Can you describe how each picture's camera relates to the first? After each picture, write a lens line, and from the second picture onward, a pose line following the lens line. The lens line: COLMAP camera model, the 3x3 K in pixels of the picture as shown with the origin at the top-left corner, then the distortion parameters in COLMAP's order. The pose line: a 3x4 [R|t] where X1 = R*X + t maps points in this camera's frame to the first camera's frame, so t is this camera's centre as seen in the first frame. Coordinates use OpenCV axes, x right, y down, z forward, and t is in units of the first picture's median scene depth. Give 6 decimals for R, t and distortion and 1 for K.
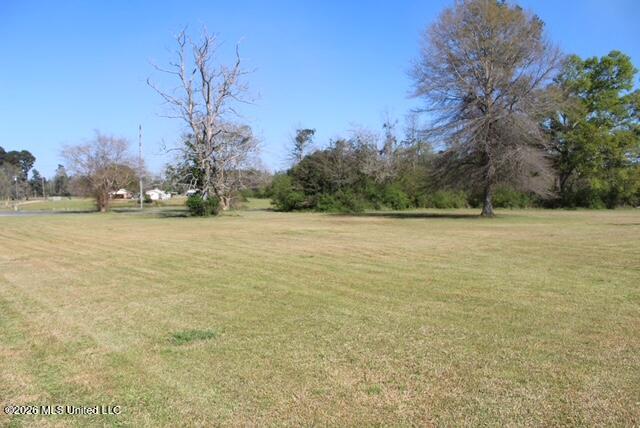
lens RADIAL K [[538.9, 0, 318.8], [0, 538.9, 215.7], [0, 0, 1]] dist [-0.106326, 0.089984]
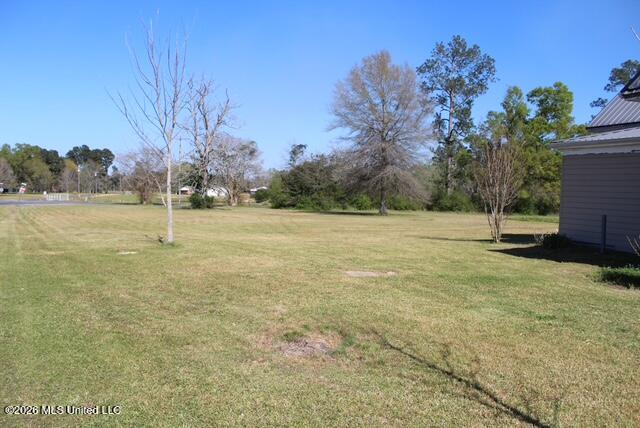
lens RADIAL K [[538.9, 0, 319.0], [0, 538.9, 213.1], [0, 0, 1]] dist [-0.106326, 0.089984]
pose [[0.990506, 0.033782, -0.133253, 0.215079], [-0.034618, 0.999393, -0.003960, 0.005174], [0.133038, 0.008535, 0.991074, -0.275918]]
